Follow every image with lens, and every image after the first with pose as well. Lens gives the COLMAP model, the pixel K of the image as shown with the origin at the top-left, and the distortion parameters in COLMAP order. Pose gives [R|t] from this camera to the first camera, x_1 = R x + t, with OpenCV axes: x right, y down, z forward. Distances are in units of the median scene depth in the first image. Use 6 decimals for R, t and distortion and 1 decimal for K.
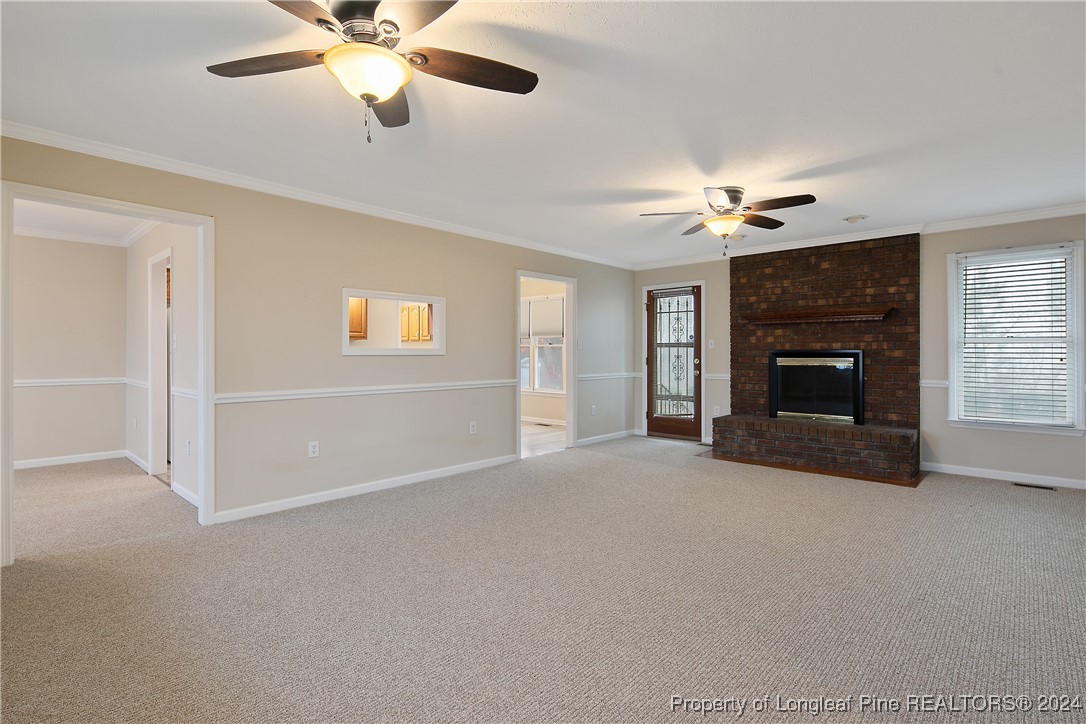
lens RADIAL K [[520.0, 0, 541.6], [0, 520.0, 350.2], [0, 0, 1]] dist [0.002133, -0.005668]
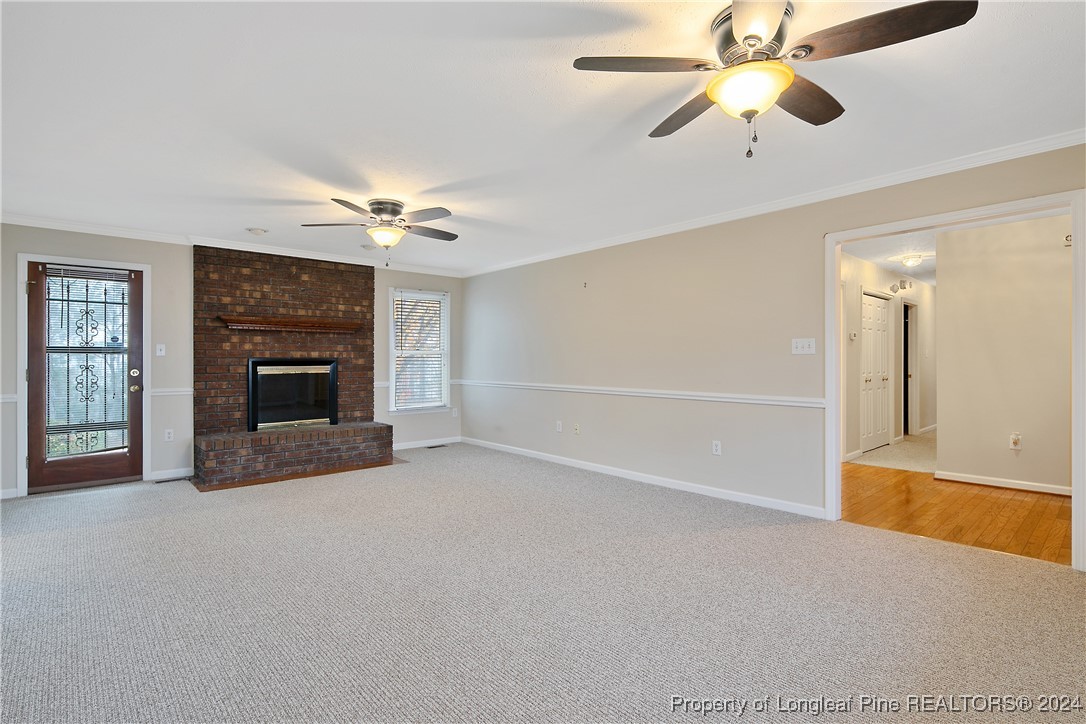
lens RADIAL K [[520.0, 0, 541.6], [0, 520.0, 350.2], [0, 0, 1]] dist [0.002133, -0.005668]
pose [[0.094192, 0.019983, 0.995353, -0.424812], [-0.001484, 0.999800, -0.019932, 0.003384], [-0.995553, 0.000401, 0.094203, 0.399055]]
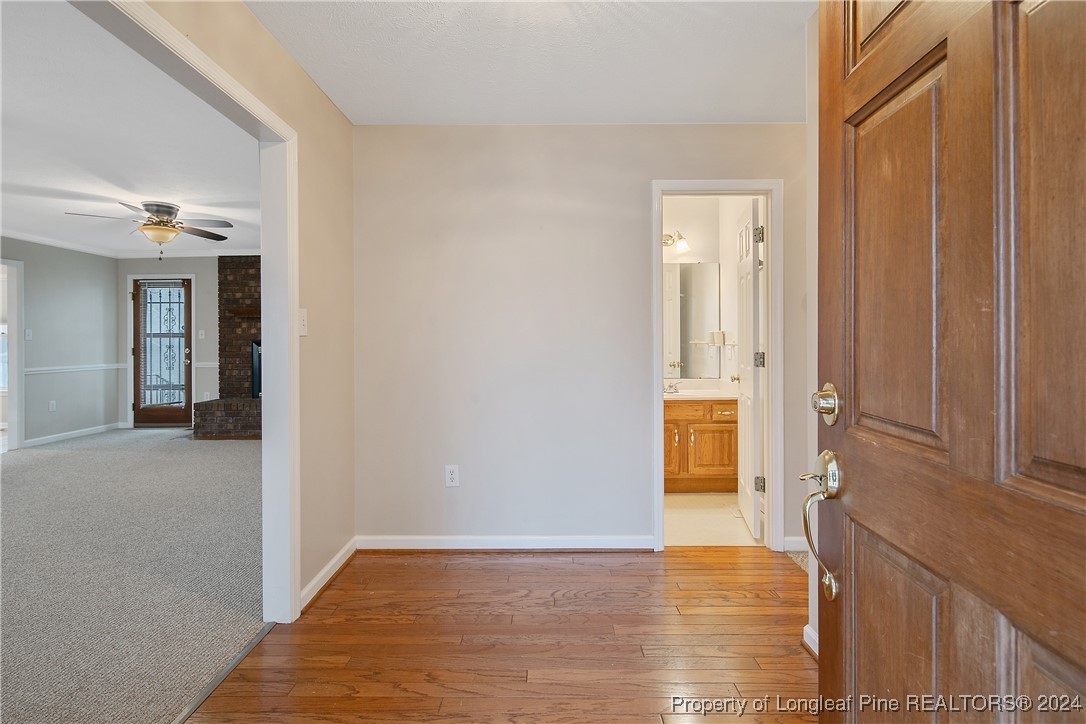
lens RADIAL K [[520.5, 0, 547.4], [0, 520.5, 341.8], [0, 0, 1]] dist [0.000109, -0.007215]
pose [[0.732686, -0.006609, 0.680535, 0.131179], [0.001290, 0.999965, 0.008322, -0.005408], [-0.680566, -0.005220, 0.732668, -0.292785]]
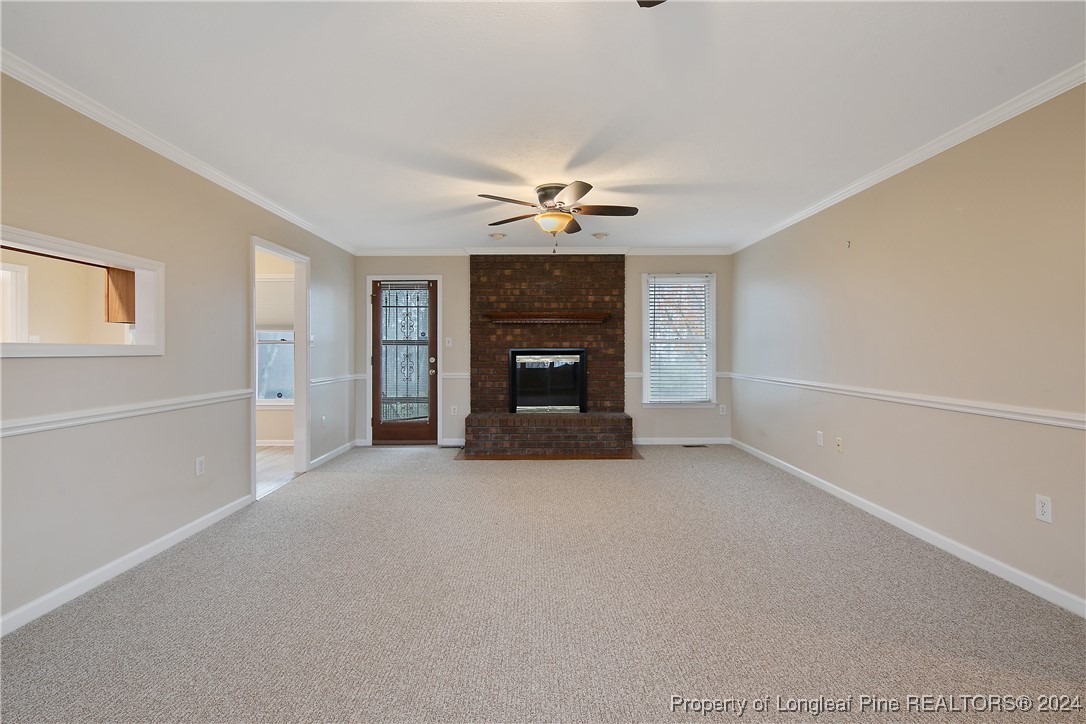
lens RADIAL K [[520.5, 0, 547.4], [0, 520.5, 341.8], [0, 0, 1]] dist [0.000109, -0.007215]
pose [[0.726200, 0.010519, 0.687403, -0.225065], [-0.001146, 0.999900, -0.014090, 0.001544], [-0.687482, 0.009445, 0.726140, 0.187737]]
